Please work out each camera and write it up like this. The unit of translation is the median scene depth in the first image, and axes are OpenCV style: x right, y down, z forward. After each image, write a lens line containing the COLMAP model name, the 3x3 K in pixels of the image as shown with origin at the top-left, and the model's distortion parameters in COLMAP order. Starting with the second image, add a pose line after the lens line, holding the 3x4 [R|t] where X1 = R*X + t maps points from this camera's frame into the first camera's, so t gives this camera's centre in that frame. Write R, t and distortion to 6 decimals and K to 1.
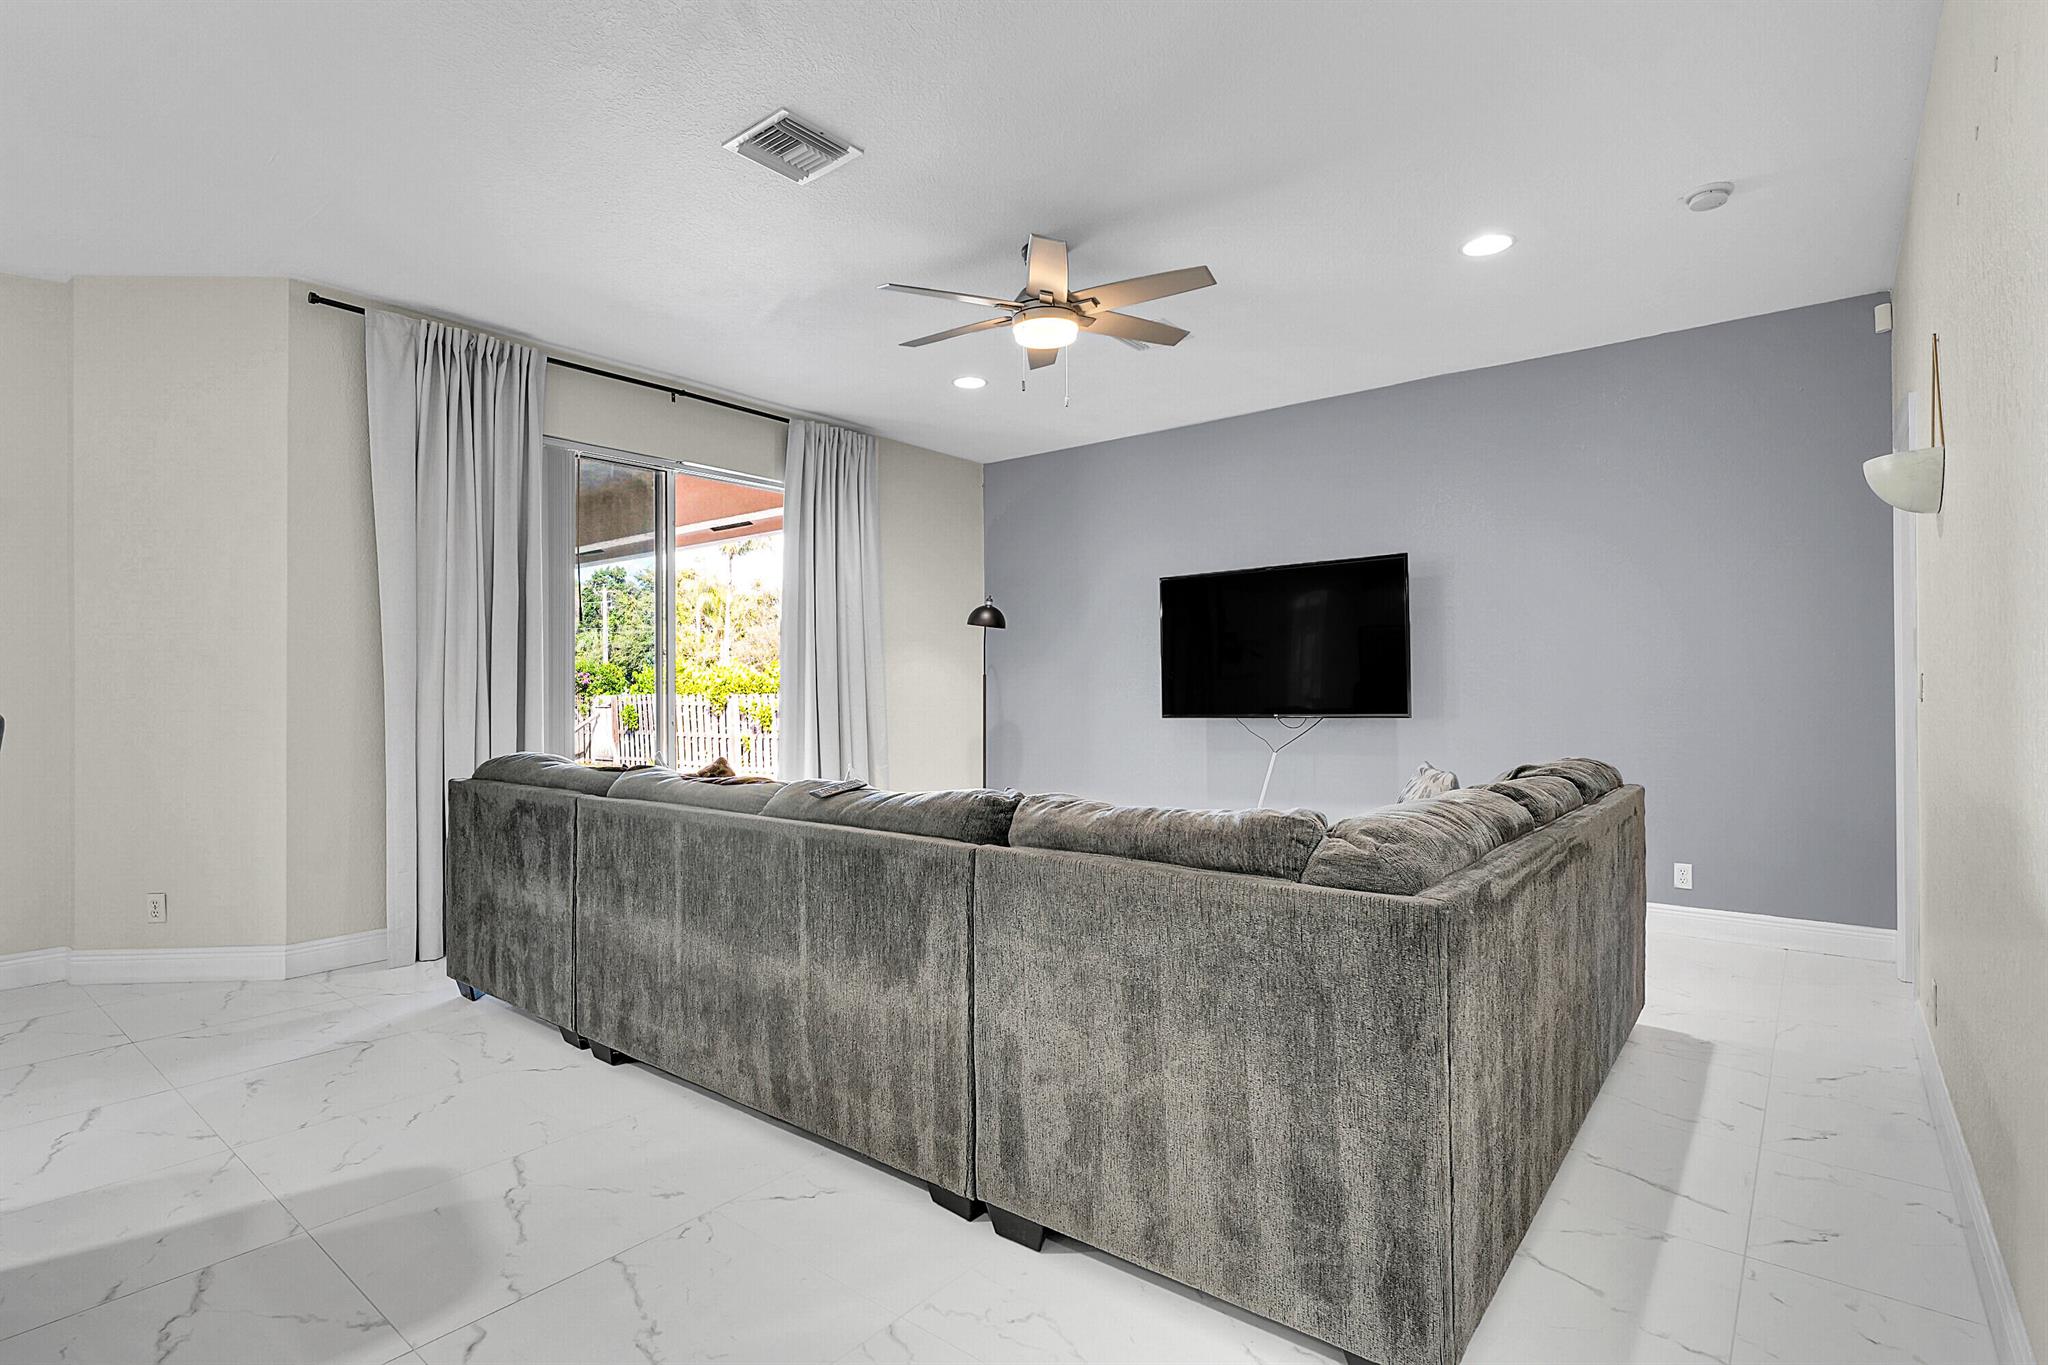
lens RADIAL K [[977.0, 0, 1026.6], [0, 977.0, 687.1], [0, 0, 1]] dist [-0.004702, -0.000849]
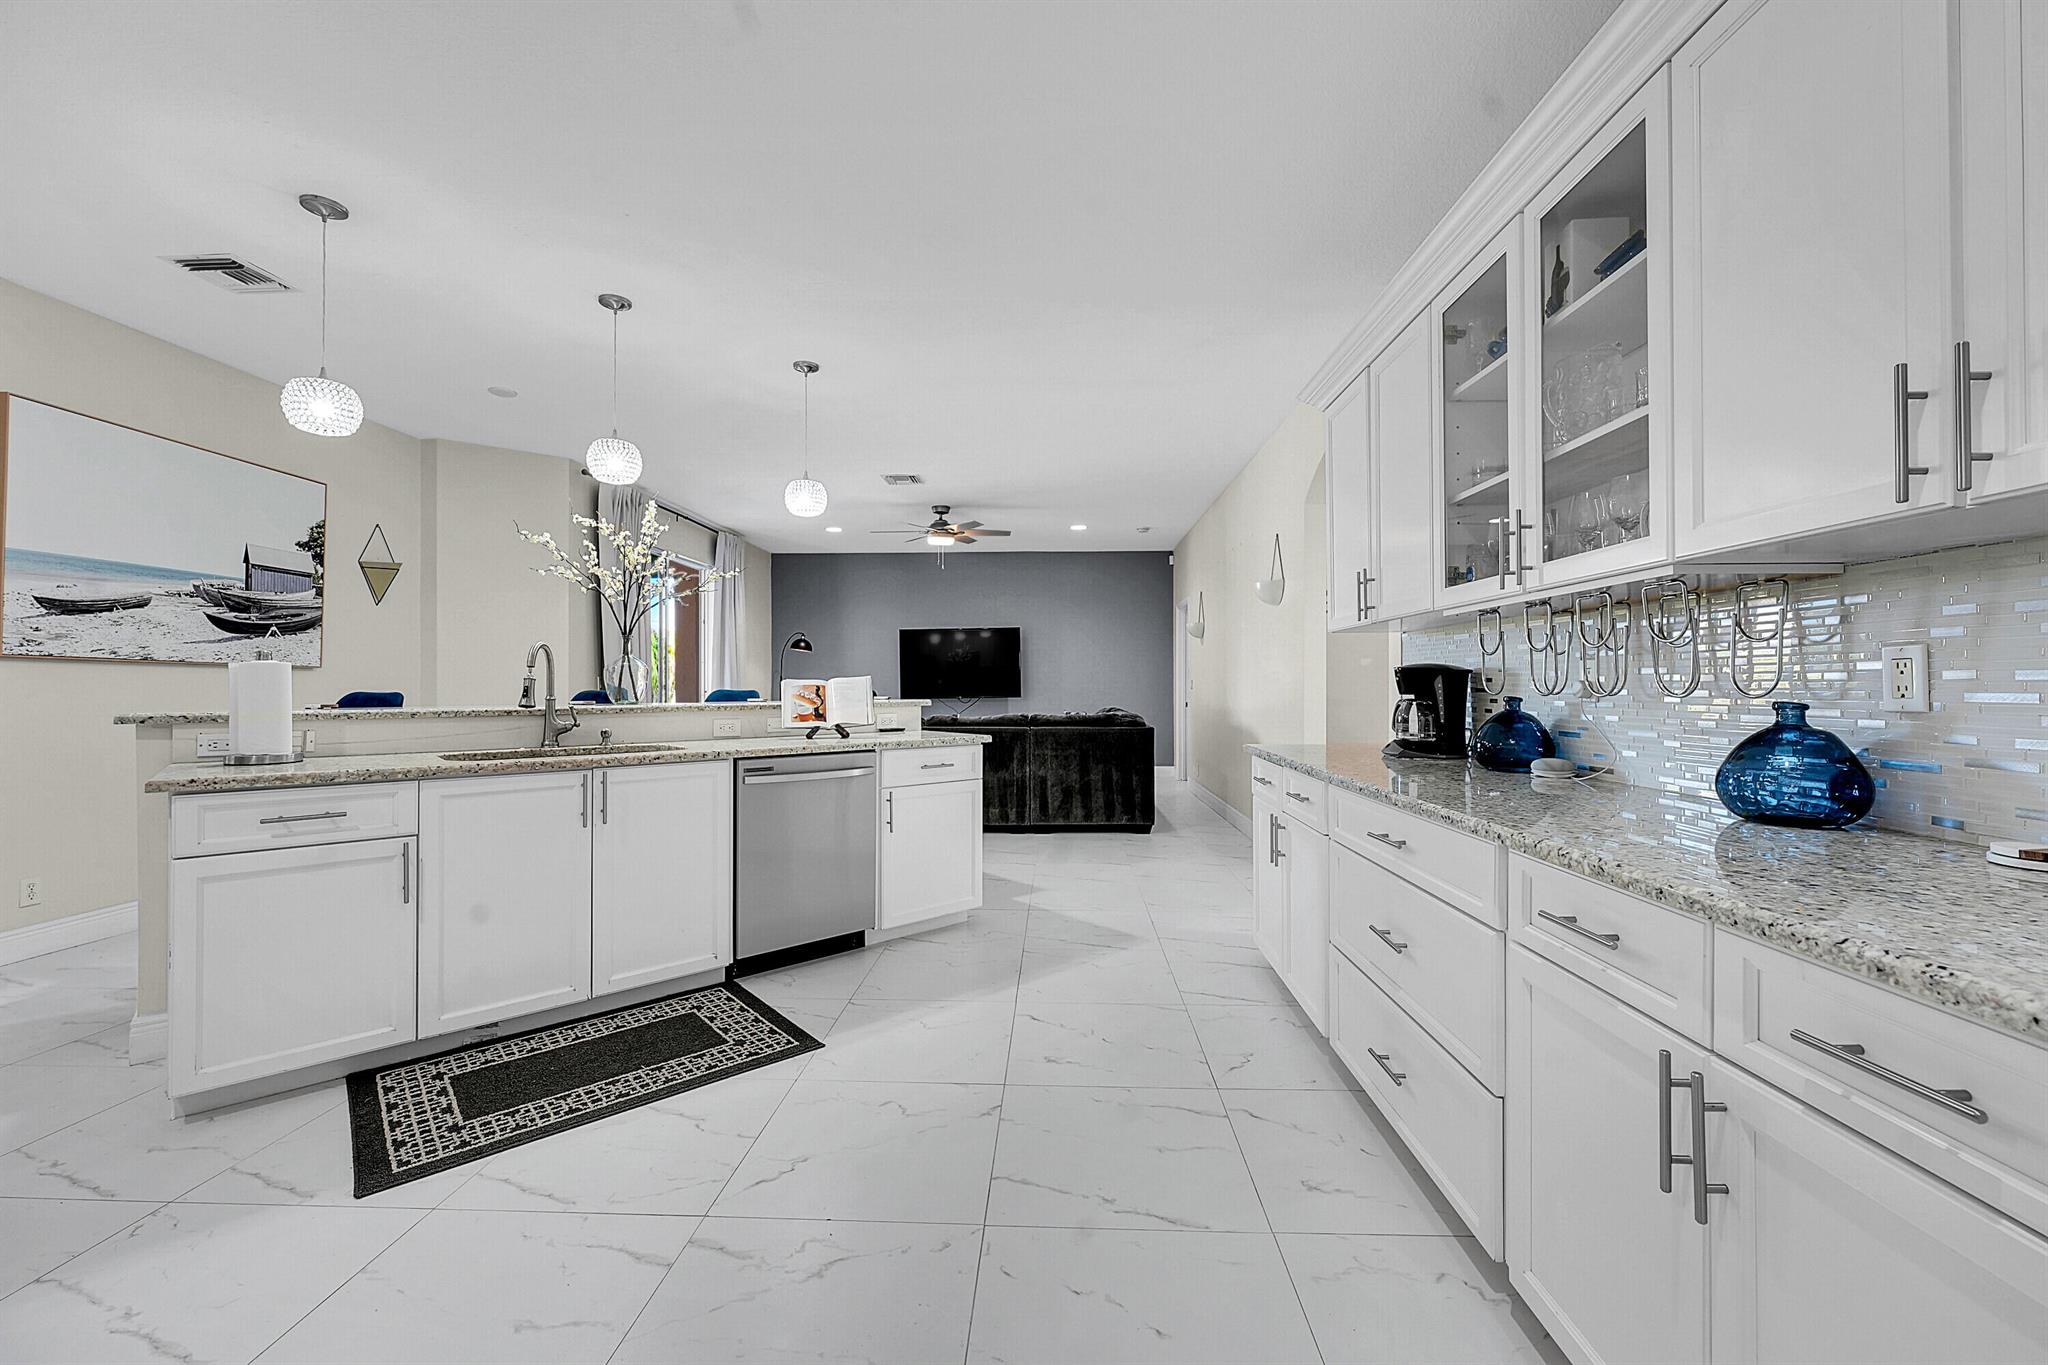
lens RADIAL K [[806.9, 0, 1038.7], [0, 806.9, 686.1], [0, 0, 1]] dist [-0.001467, 0.000778]
pose [[0.792907, 0.003280, 0.609334, -0.961375], [-0.003352, 0.999994, -0.001021, 0.007031], [-0.609334, -0.001233, 0.792913, -0.721323]]
